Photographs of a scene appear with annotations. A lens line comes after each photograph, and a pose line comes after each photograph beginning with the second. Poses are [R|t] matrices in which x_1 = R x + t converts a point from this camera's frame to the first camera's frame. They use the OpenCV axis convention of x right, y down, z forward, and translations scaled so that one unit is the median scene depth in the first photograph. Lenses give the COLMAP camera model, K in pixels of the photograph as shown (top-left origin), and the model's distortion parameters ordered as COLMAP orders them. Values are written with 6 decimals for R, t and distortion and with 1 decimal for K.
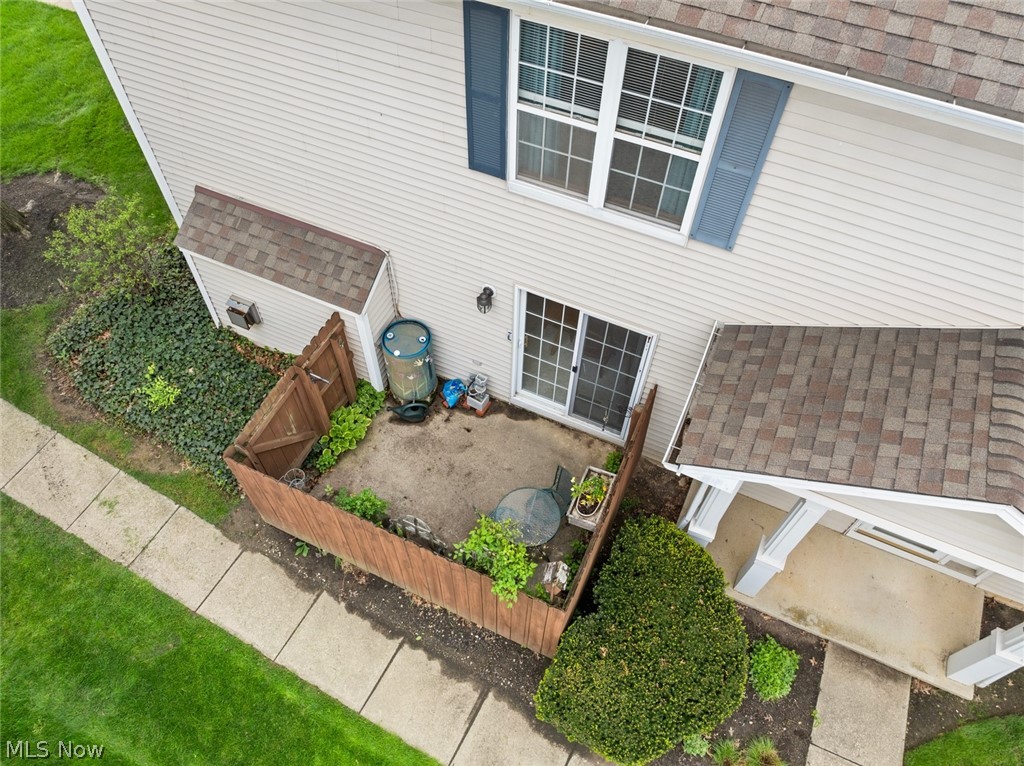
lens RADIAL K [[726.1, 0, 511.7], [0, 726.1, 383.1], [0, 0, 1]] dist [-0.038095, -0.000026]
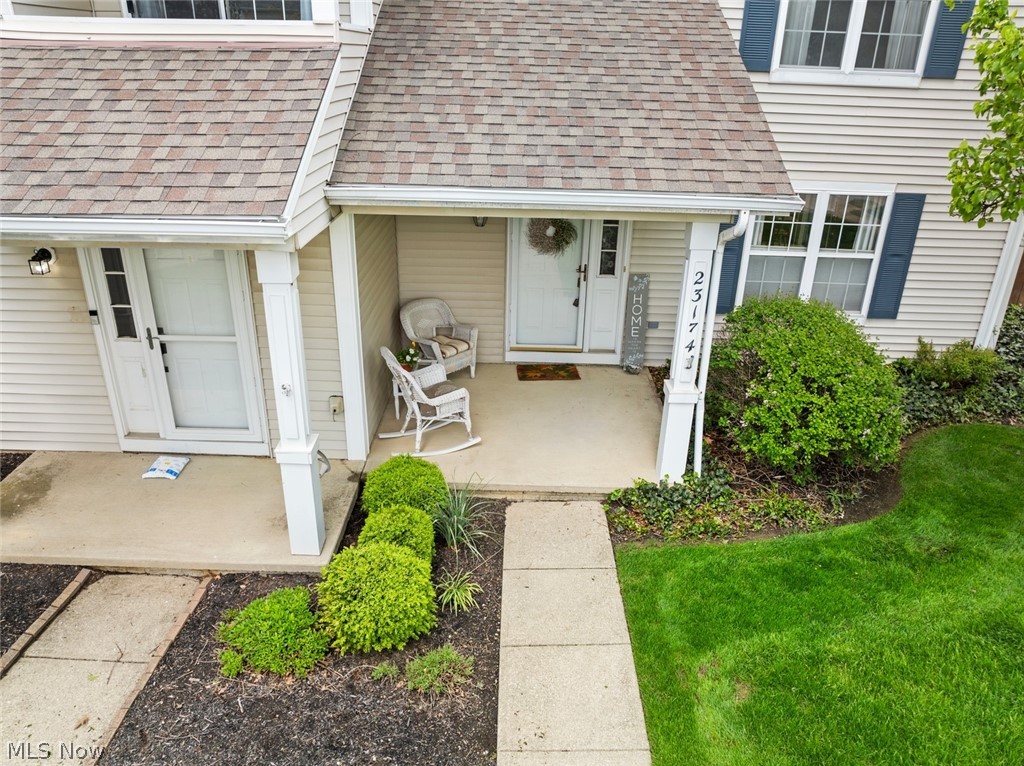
lens RADIAL K [[726.1, 0, 510.5], [0, 726.1, 388.2], [0, 0, 1]] dist [-0.038095, -0.000026]
pose [[0.904364, -0.169719, 0.391562, -1.017060], [0.339797, 0.841469, -0.420081, 0.554276], [-0.258192, 0.512958, 0.818664, 0.411987]]
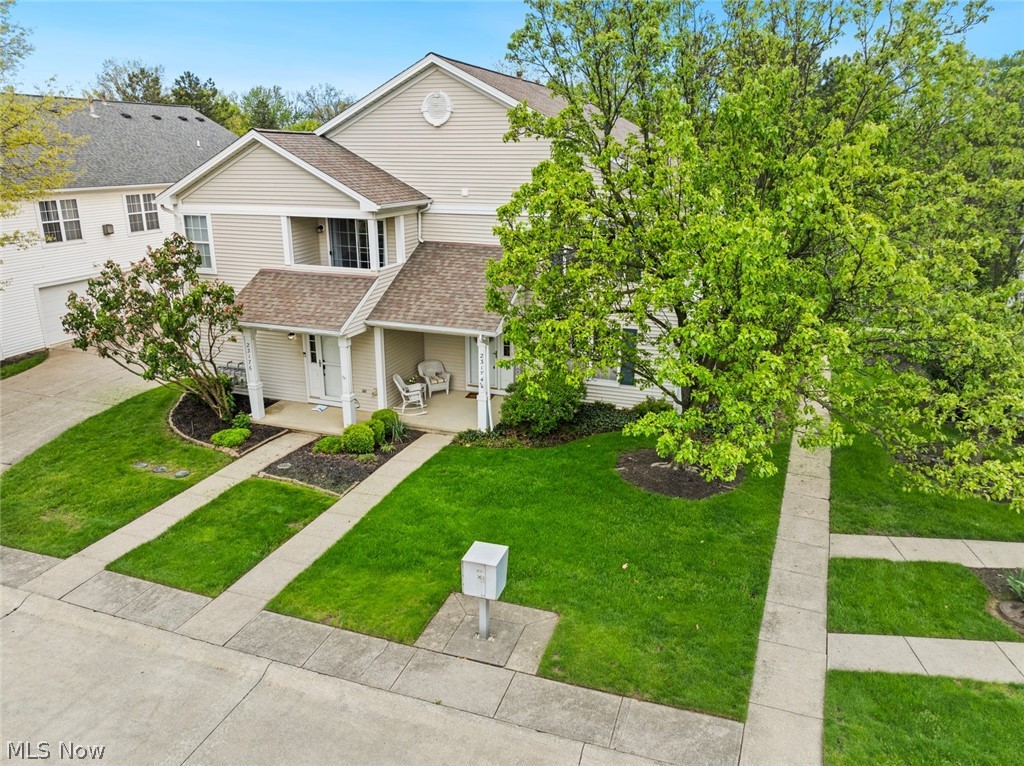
lens RADIAL K [[726.1, 0, 512.3], [0, 726.1, 385.6], [0, 0, 1]] dist [-0.038095, -0.000026]
pose [[0.994332, -0.038699, 0.099030, -0.546002], [0.090033, 0.801901, -0.590635, 1.910042], [-0.056555, 0.596203, 0.800839, -1.169282]]
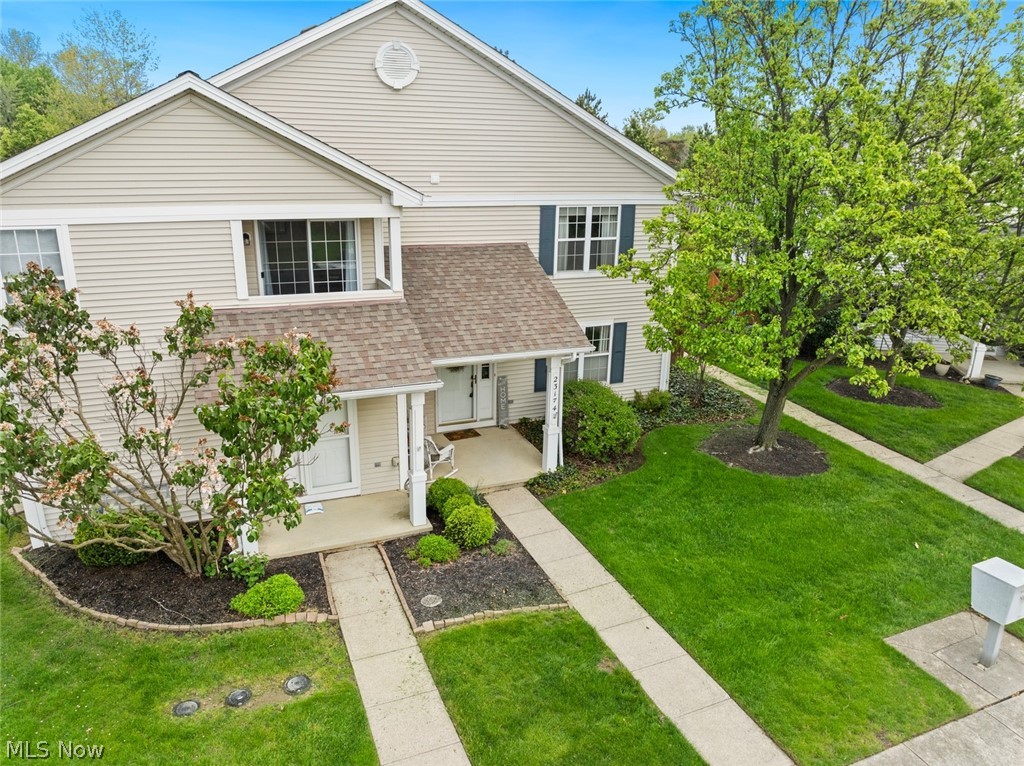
lens RADIAL K [[726.1, 0, 509.5], [0, 726.1, 386.4], [0, 0, 1]] dist [-0.038095, -0.000026]
pose [[0.664410, -0.228269, 0.711655, -2.132937], [0.601172, 0.728953, -0.327444, 0.792601], [-0.444018, 0.645384, 0.621553, -0.292028]]
